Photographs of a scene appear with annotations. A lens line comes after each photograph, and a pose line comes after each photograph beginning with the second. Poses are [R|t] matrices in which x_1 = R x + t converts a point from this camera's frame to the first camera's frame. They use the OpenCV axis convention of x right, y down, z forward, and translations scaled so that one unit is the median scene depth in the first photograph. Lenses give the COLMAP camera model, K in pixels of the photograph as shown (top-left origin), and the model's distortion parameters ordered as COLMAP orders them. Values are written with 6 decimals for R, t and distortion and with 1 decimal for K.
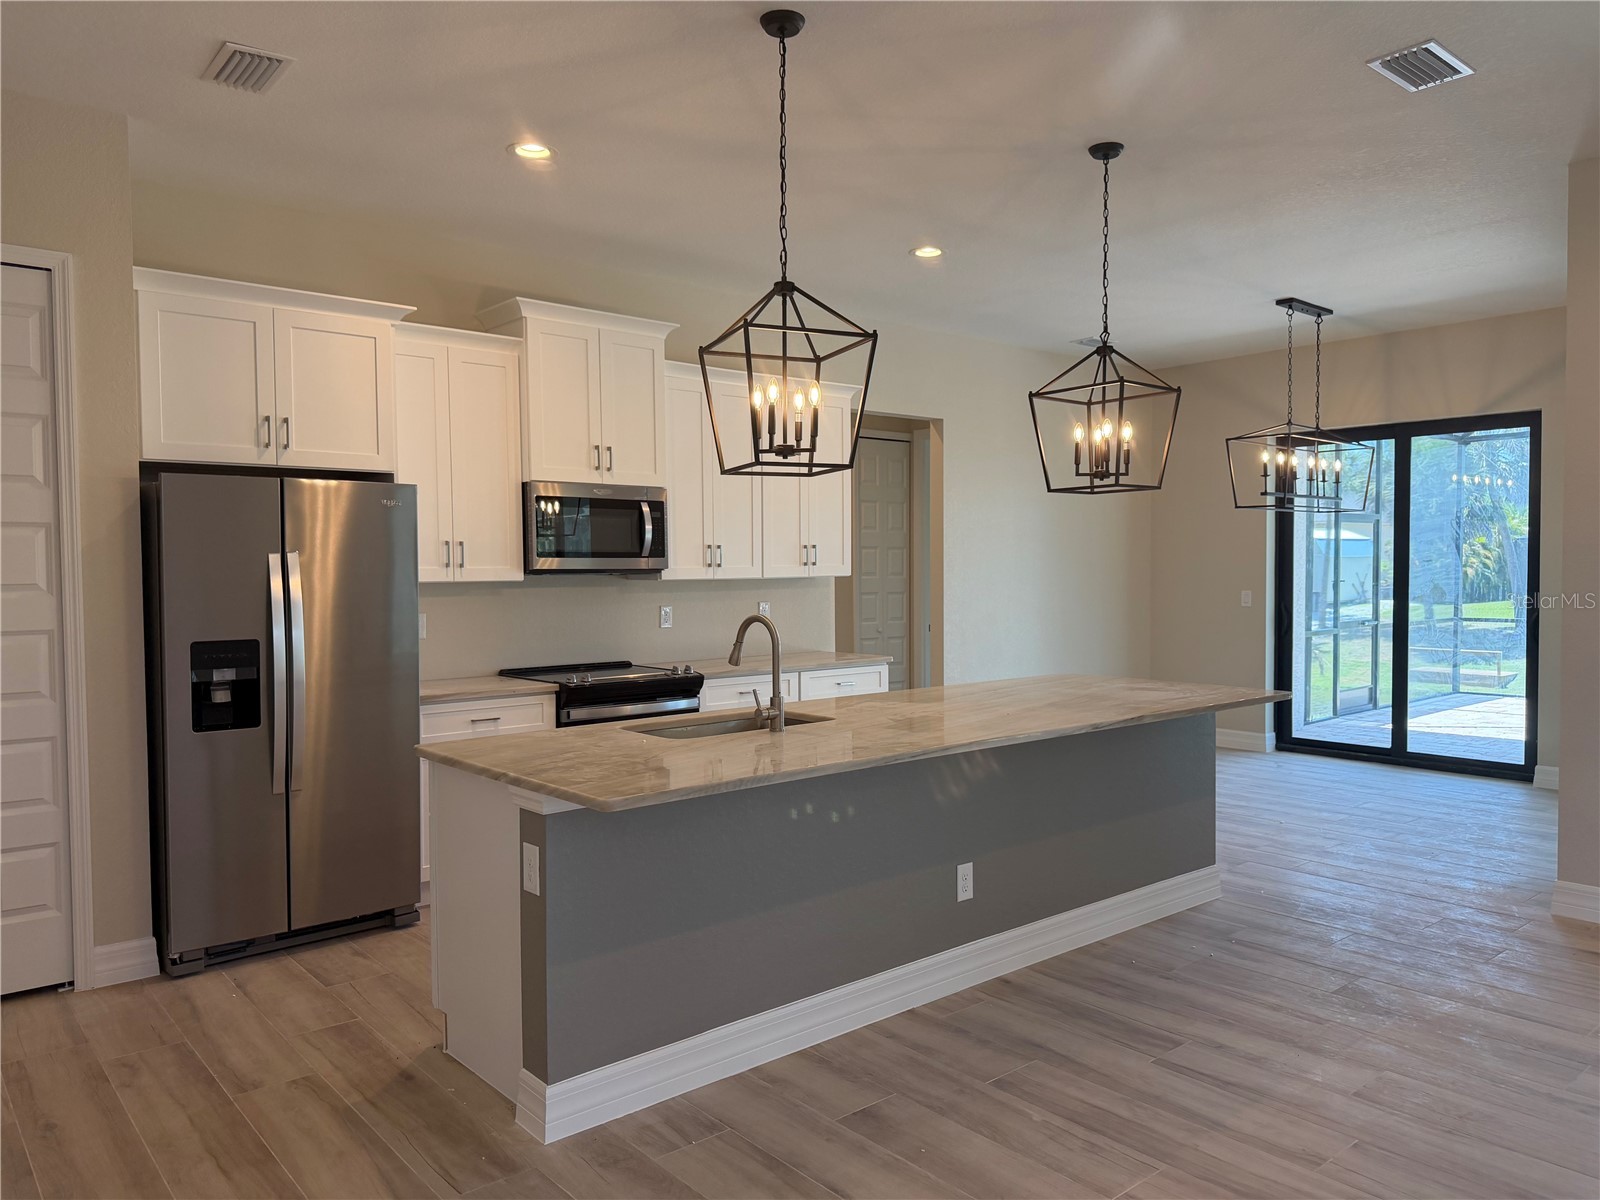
lens RADIAL K [[1128.2, 0, 802.1], [0, 1128.2, 610.4], [0, 0, 1]] dist [0.151546, -0.271881]
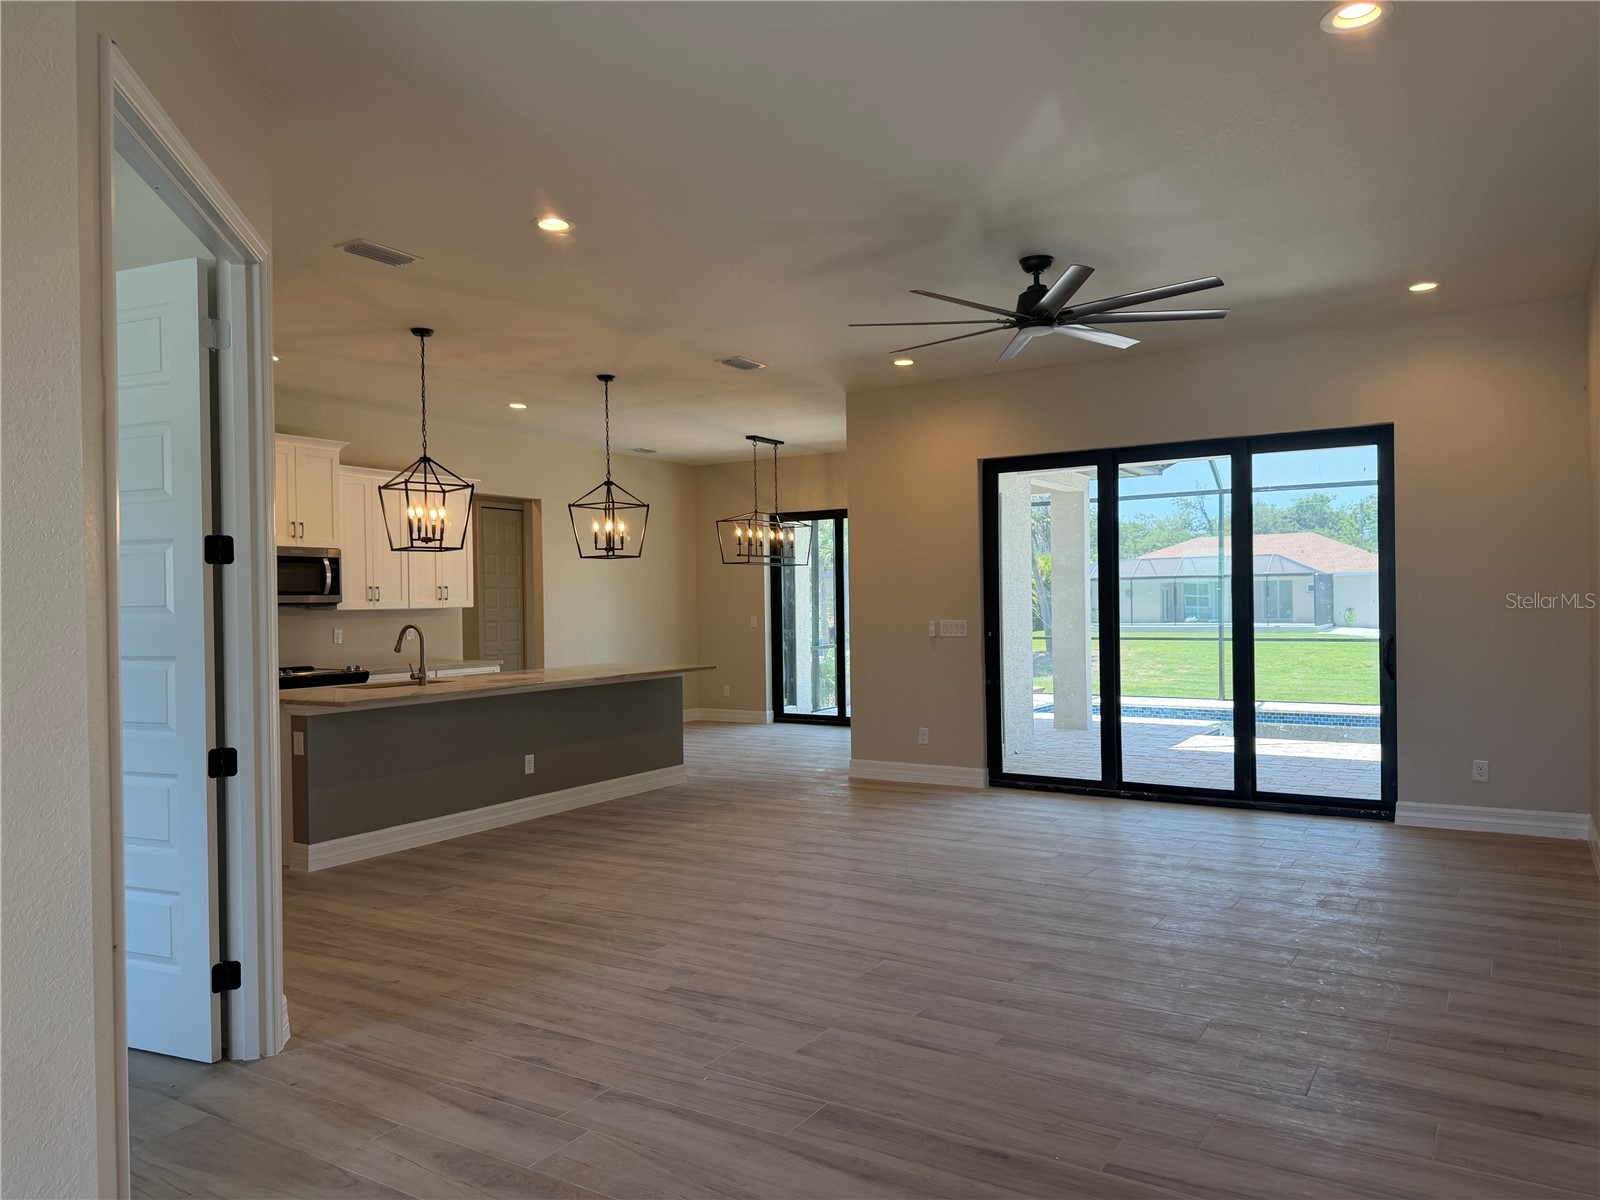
lens RADIAL K [[1128.2, 0, 802.1], [0, 1128.2, 610.4], [0, 0, 1]] dist [0.151546, -0.271881]
pose [[0.953399, -0.008809, 0.301583, 0.005289], [0.019222, 0.999316, -0.031577, 0.045038], [-0.301099, 0.035903, 0.952917, -0.850509]]
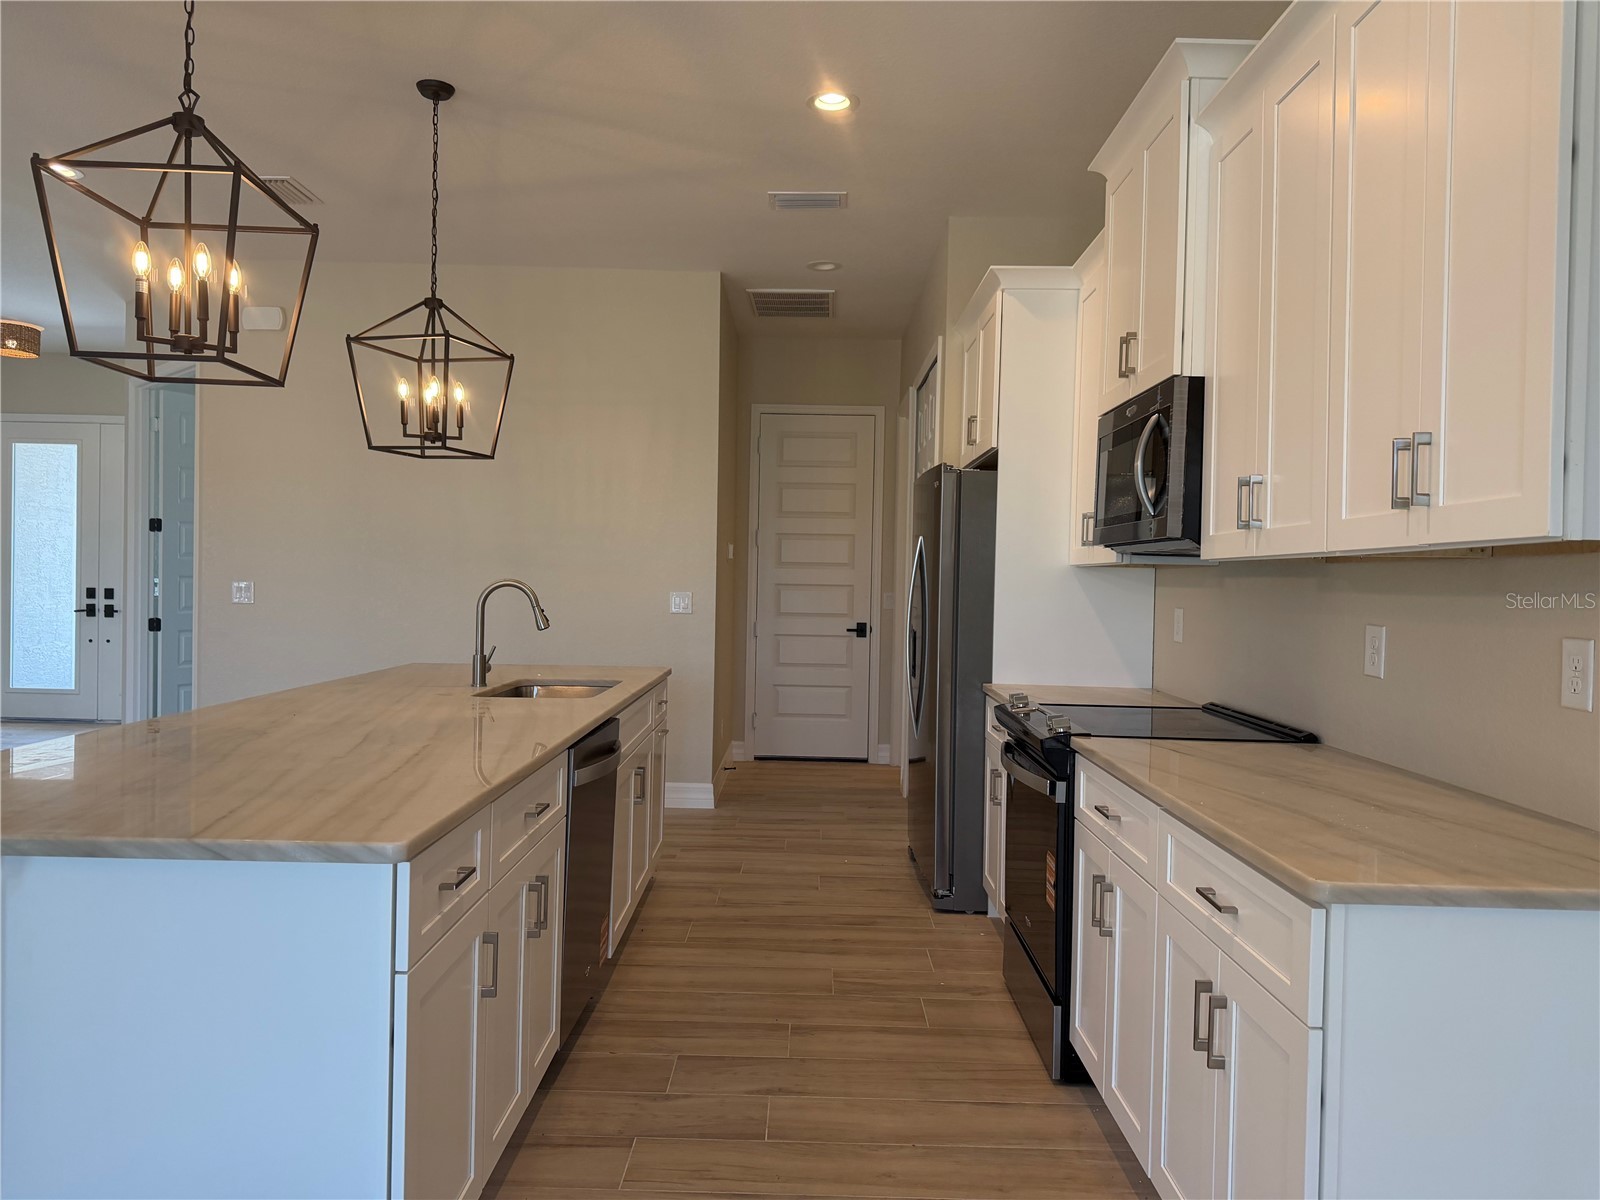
lens RADIAL K [[1123.7, 0, 794.5], [0, 1123.7, 604.6], [0, 0, 1]] dist [0.053429, -0.070372]
pose [[-0.660025, 0.009859, -0.751179, 0.488059], [-0.045962, 0.997511, 0.053477, -0.034698], [0.749836, 0.069822, -0.657929, 1.603248]]
